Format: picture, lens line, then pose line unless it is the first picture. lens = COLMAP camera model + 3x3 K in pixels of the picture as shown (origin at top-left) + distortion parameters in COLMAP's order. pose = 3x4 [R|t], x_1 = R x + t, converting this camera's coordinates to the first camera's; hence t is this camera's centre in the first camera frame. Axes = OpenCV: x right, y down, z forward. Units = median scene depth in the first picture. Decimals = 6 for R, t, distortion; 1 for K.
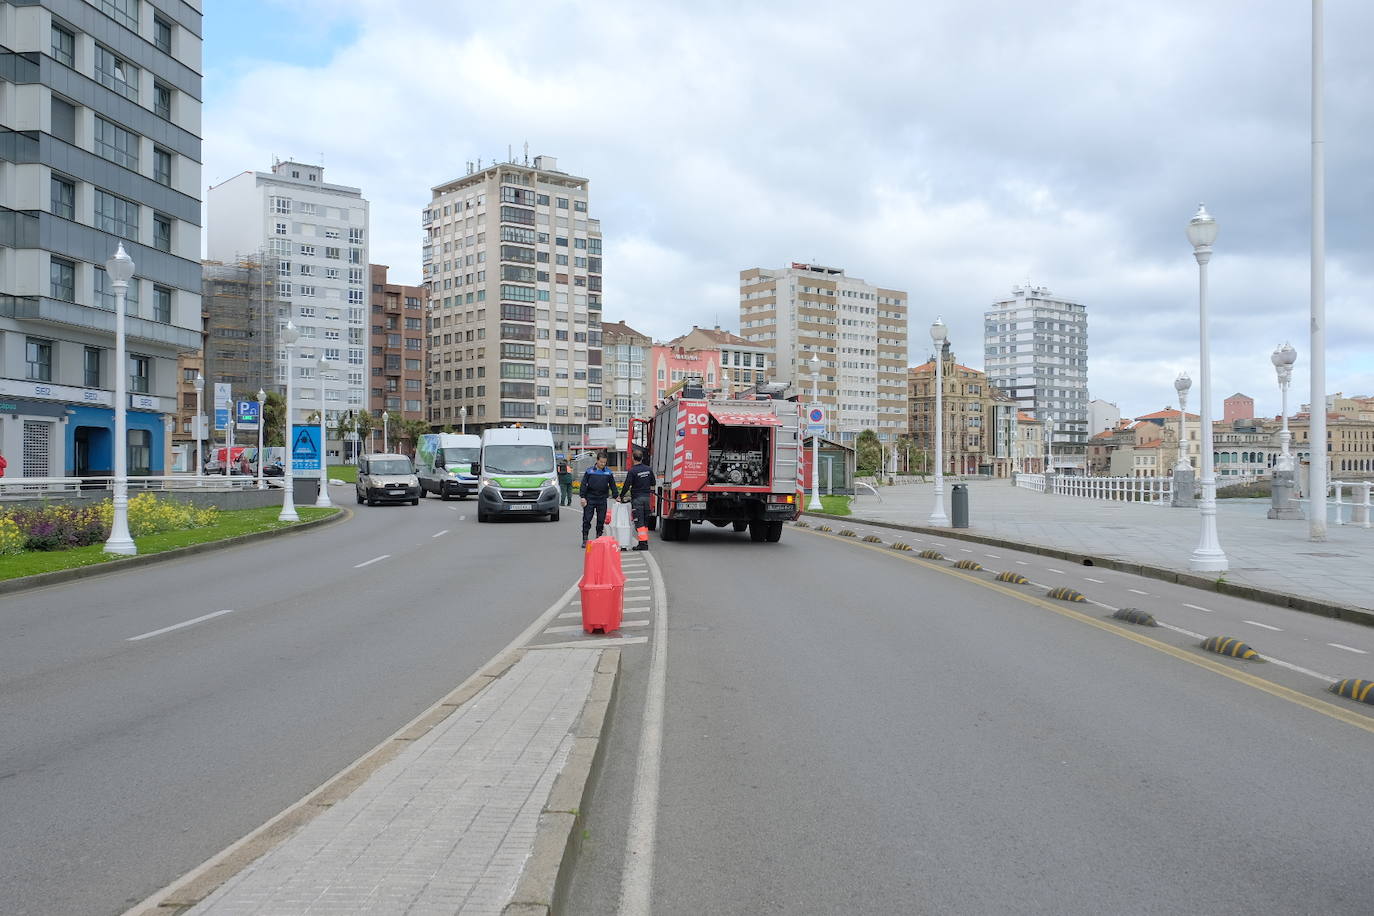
lens RADIAL K [[1170.8, 0, 687.0], [0, 1170.8, 458.0], [0, 0, 1]] dist [0.006485, 0.003024]
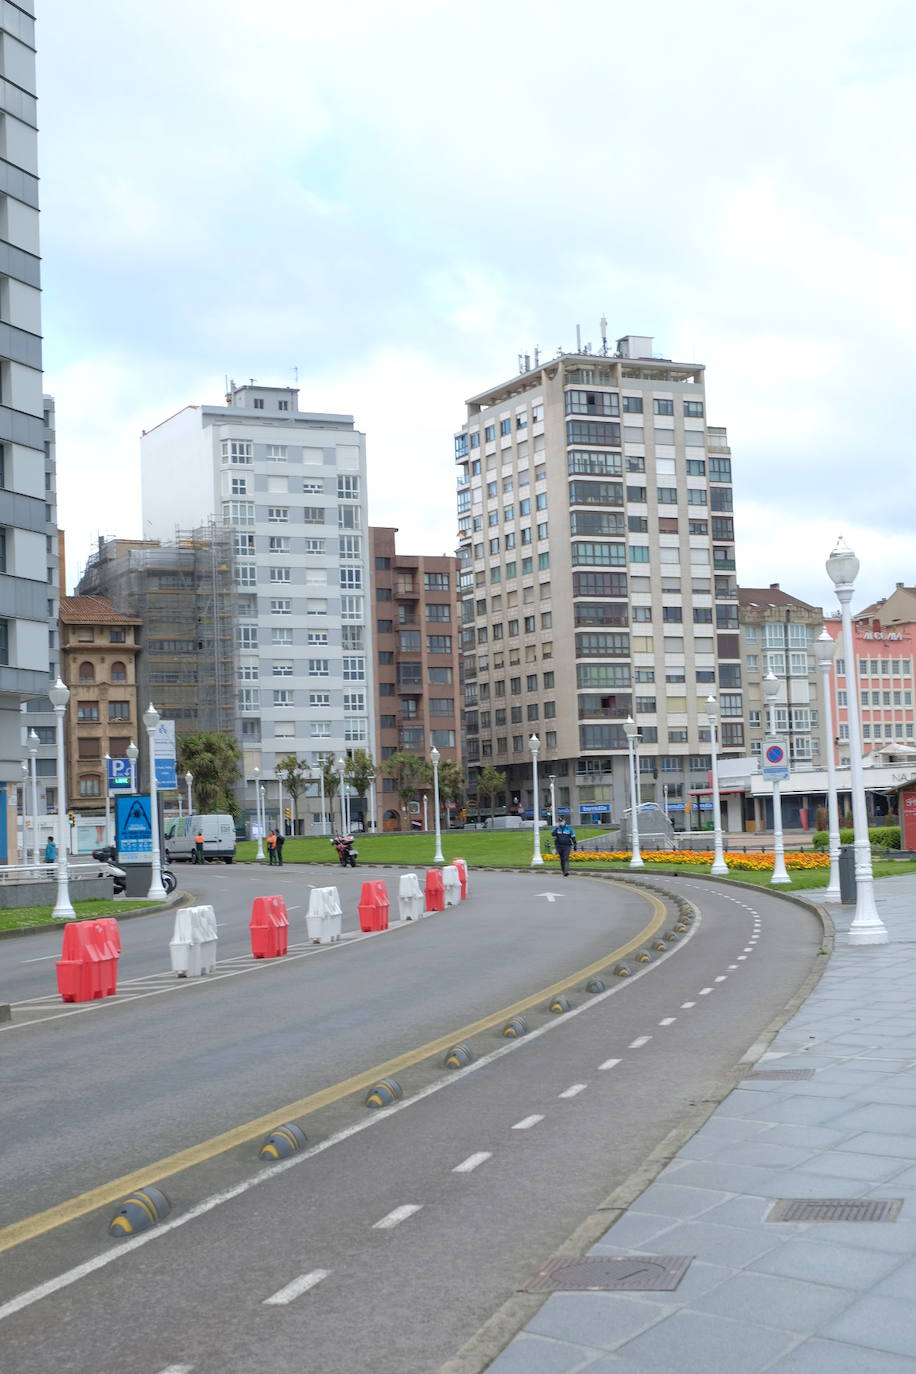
lens RADIAL K [[1941.9, 0, 458.0], [0, 1941.9, 687.0], [0, 0, 1]] dist [0.008351, 0.027924]
pose [[0.968138, -0.053845, -0.244560, 0.035955], [0.038582, 0.997022, -0.066778, -0.000877], [0.247428, 0.055214, 0.967332, -0.036339]]
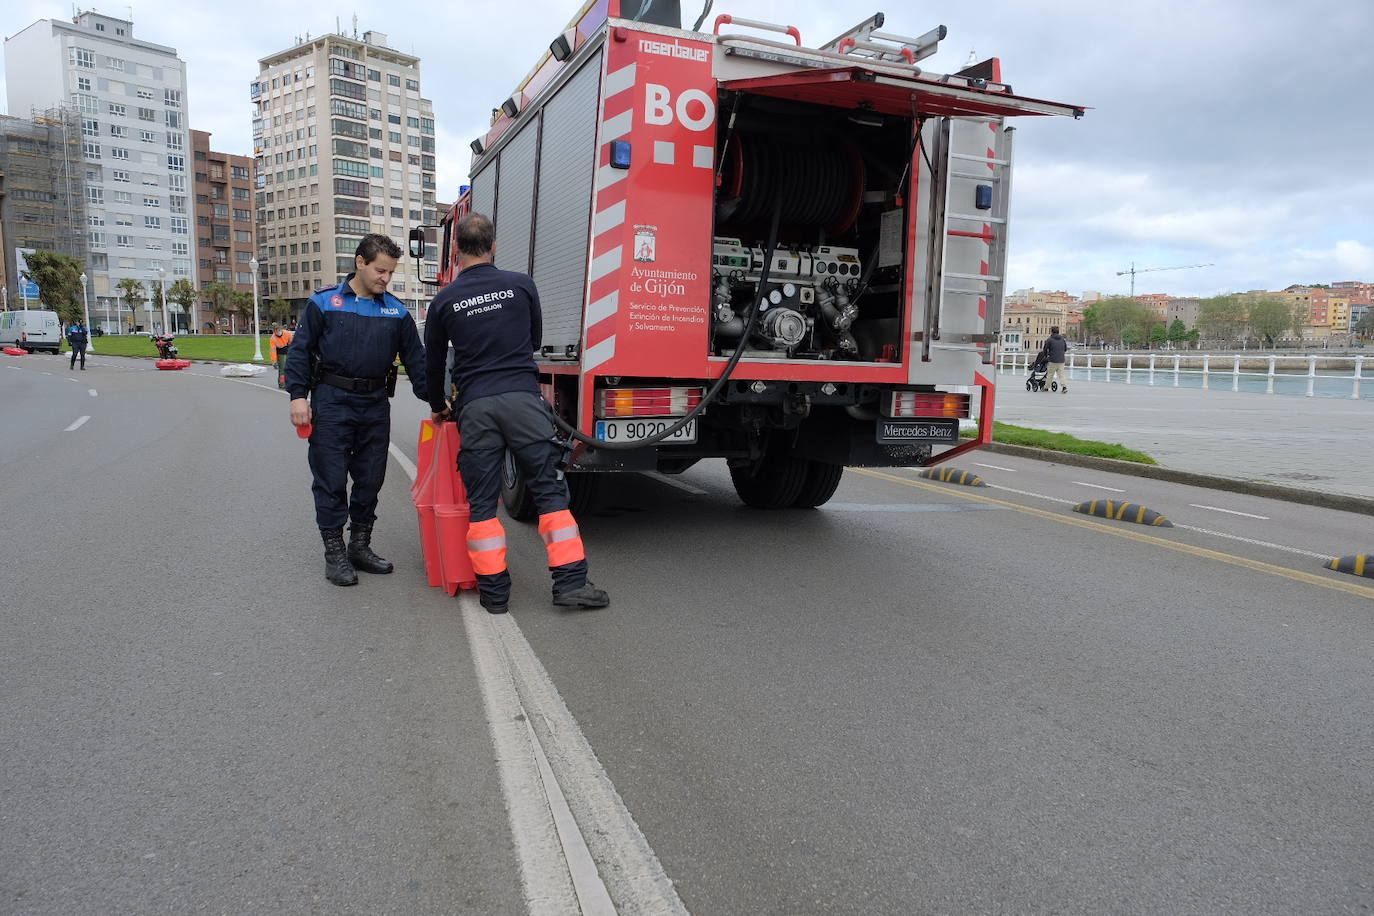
lens RADIAL K [[964.0, 0, 687.0], [0, 964.0, 458.0], [0, 0, 1]] dist [-0.006889, 0.006955]
pose [[0.984986, -0.012634, 0.172171, -0.003486], [-0.009053, 0.992165, 0.124603, 0.002355], [-0.172396, -0.124291, 0.977155, 0.099083]]
